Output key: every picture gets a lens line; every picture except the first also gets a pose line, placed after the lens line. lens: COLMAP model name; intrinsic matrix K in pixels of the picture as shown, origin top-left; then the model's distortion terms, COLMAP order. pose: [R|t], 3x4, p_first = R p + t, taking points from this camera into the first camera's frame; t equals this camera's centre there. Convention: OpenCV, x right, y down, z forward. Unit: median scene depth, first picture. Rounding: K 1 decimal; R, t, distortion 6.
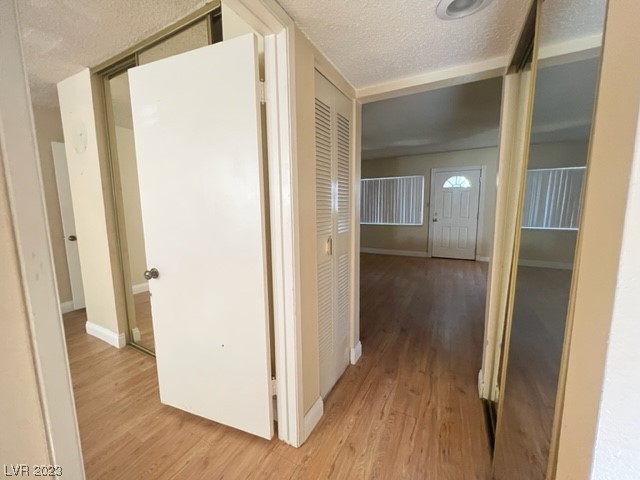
lens RADIAL K [[258.2, 0, 320.2], [0, 258.2, 241.6], [0, 0, 1]] dist [-0.001383, -0.000442]
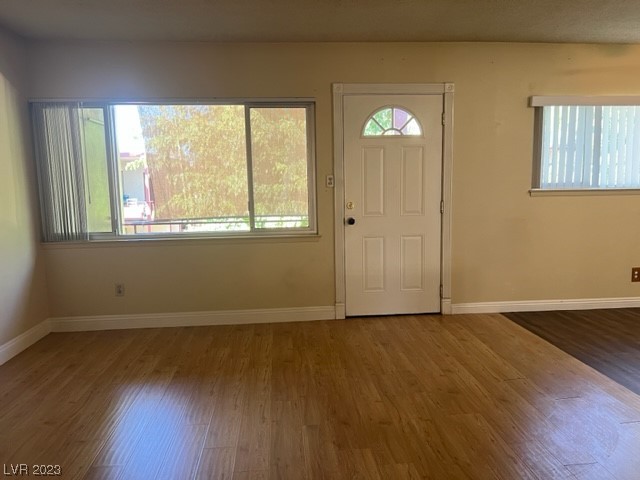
lens RADIAL K [[483.8, 0, 321.1], [0, 483.8, 239.1], [0, 0, 1]] dist [0.054084, -0.054117]
pose [[0.842883, -0.075280, 0.532805, 0.028132], [0.080938, 0.996637, 0.012774, -0.071054], [-0.531975, 0.032357, 0.846142, 0.429312]]
